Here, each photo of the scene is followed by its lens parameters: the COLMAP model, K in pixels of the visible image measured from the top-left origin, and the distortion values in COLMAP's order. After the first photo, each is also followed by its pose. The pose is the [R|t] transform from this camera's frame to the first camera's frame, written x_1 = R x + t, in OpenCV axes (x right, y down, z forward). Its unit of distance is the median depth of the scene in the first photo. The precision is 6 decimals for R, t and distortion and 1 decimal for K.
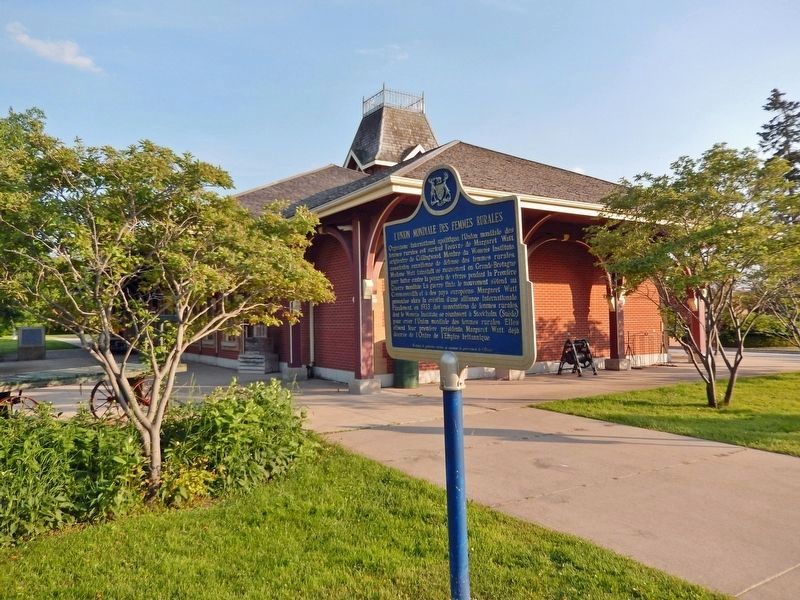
lens RADIAL K [[598.2, 0, 400.0], [0, 598.2, 300.0], [0, 0, 1]] dist [-0.006680, -0.006569]
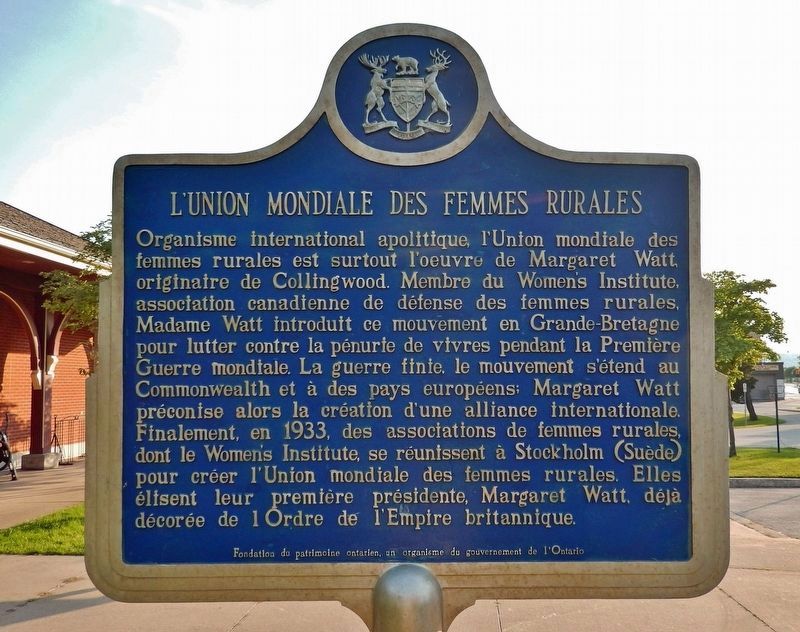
lens RADIAL K [[658.9, 0, 400.1], [0, 658.9, 326.0], [0, 0, 1]] dist [0.004900, 0.003503]
pose [[0.586701, 0.075468, 0.806279, -0.233399], [-0.020008, 0.996695, -0.078731, -0.019169], [-0.809556, 0.030059, 0.586272, 0.779987]]
